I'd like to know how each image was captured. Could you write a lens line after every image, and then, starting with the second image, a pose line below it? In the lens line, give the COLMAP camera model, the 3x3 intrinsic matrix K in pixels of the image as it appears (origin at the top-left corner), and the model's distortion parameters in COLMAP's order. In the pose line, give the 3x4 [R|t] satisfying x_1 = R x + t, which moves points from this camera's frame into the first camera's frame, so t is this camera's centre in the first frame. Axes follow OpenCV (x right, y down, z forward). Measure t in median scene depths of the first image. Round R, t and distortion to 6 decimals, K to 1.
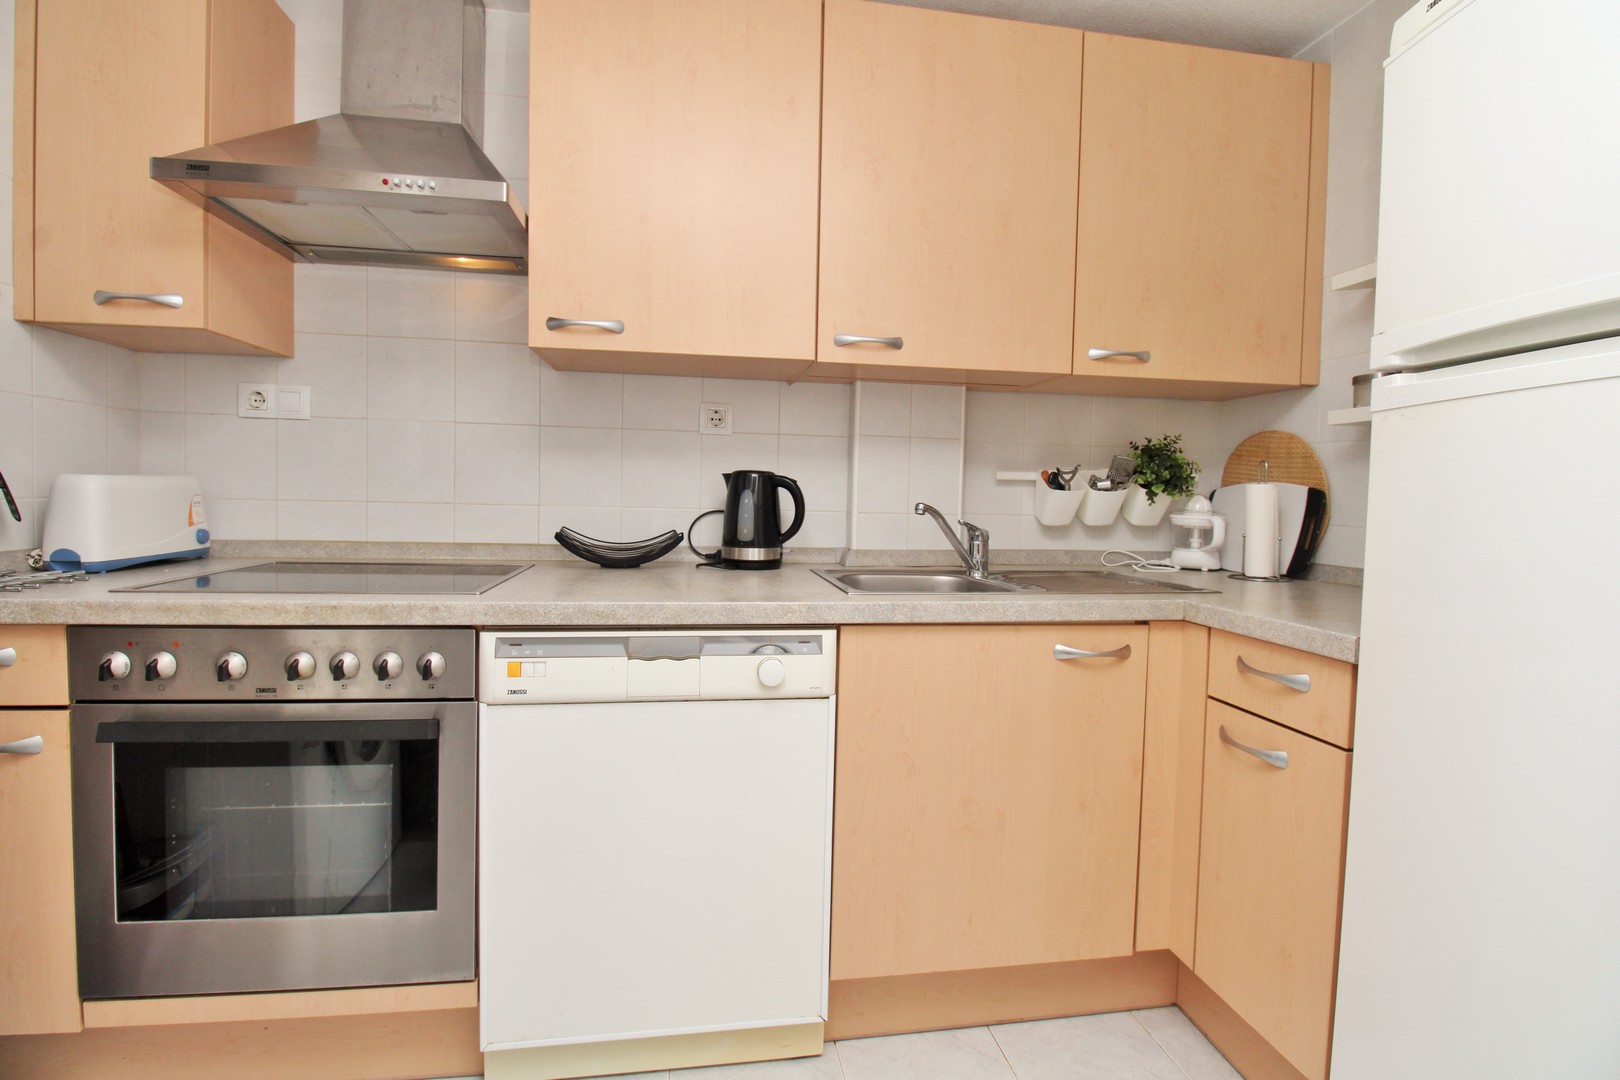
lens RADIAL K [[765.3, 0, 819.2], [0, 765.3, 523.4], [0, 0, 1]] dist [0.000960, -0.015019]
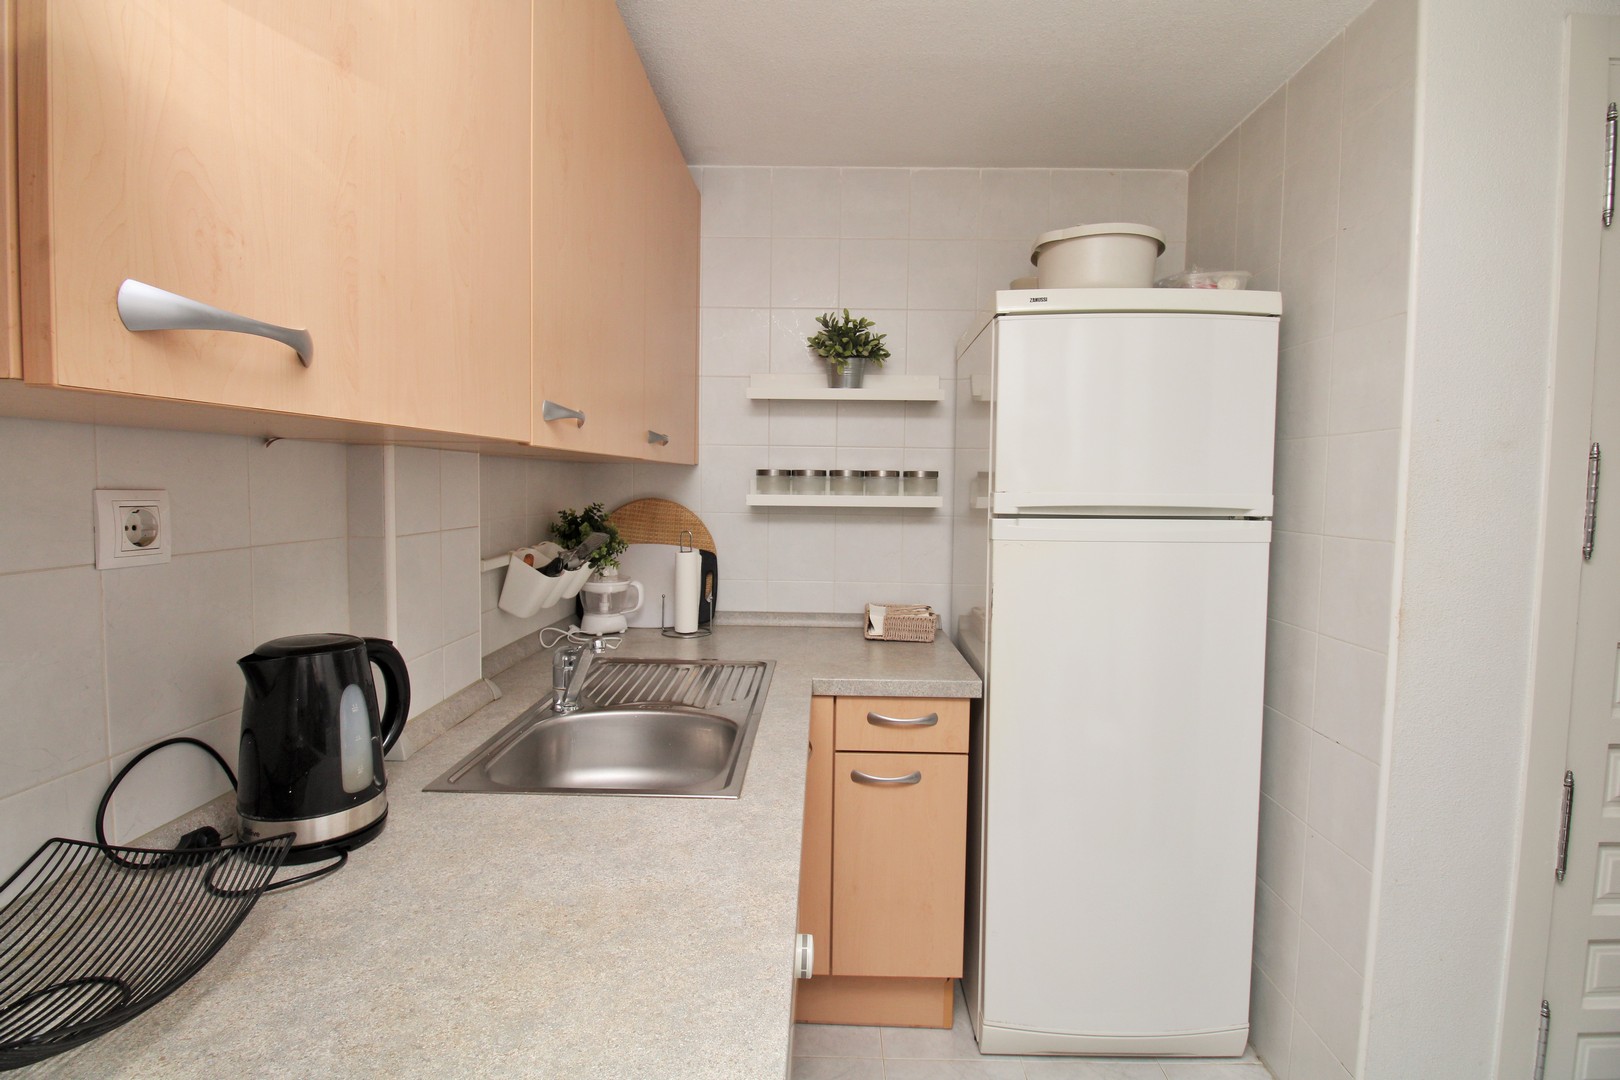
lens RADIAL K [[765.3, 0, 819.2], [0, 765.3, 523.4], [0, 0, 1]] dist [0.000960, -0.015019]
pose [[0.192946, -0.072951, 0.978494, -0.501434], [0.027125, 0.997248, 0.069000, -0.167072], [-0.980834, 0.013228, 0.194394, 0.581782]]
